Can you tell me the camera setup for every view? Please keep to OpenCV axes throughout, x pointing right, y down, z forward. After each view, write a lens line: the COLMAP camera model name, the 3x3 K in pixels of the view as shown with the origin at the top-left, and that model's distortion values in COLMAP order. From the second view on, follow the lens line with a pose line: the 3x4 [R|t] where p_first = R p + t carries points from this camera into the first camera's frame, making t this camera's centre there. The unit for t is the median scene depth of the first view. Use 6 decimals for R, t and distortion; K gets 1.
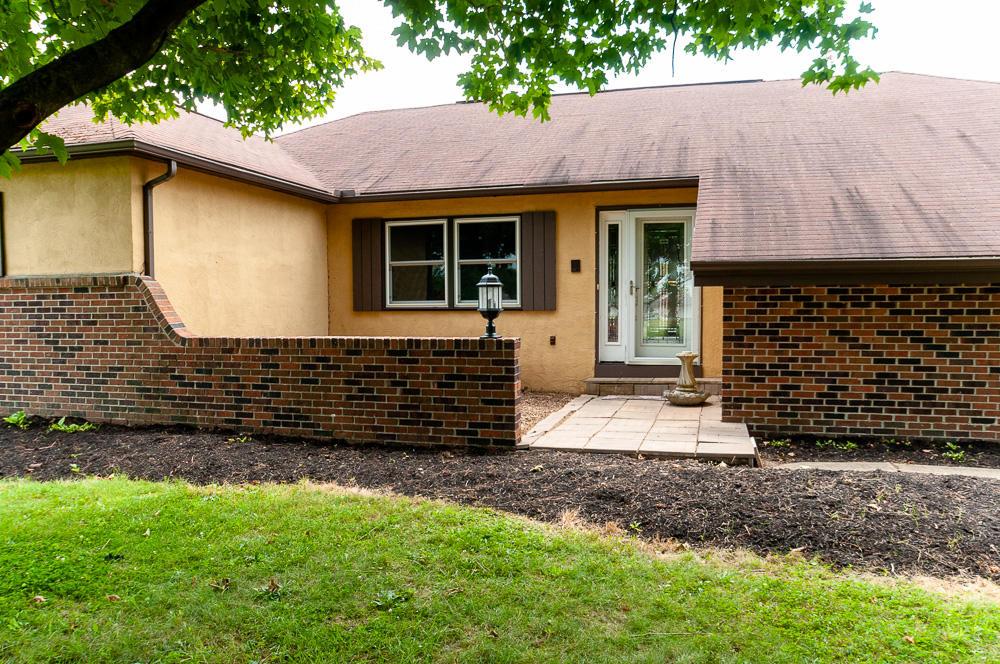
lens RADIAL K [[766.6, 0, 500.0], [0, 766.6, 332.0], [0, 0, 1]] dist [-0.032597, -0.000003]
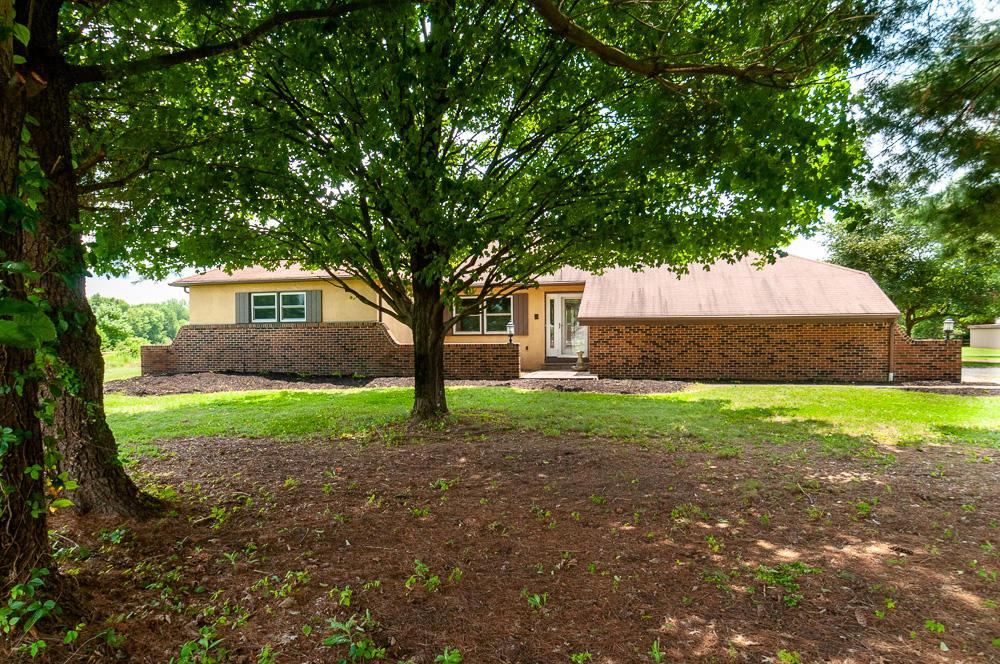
lens RADIAL K [[603.5, 0, 500.0], [0, 603.5, 332.0], [0, 0, 1]] dist [-0.000162, -0.000011]
pose [[0.998245, -0.001246, 0.059208, -0.146981], [0.003634, 0.999183, -0.040245, 0.043363], [-0.059110, 0.040390, 0.997434, -1.013849]]
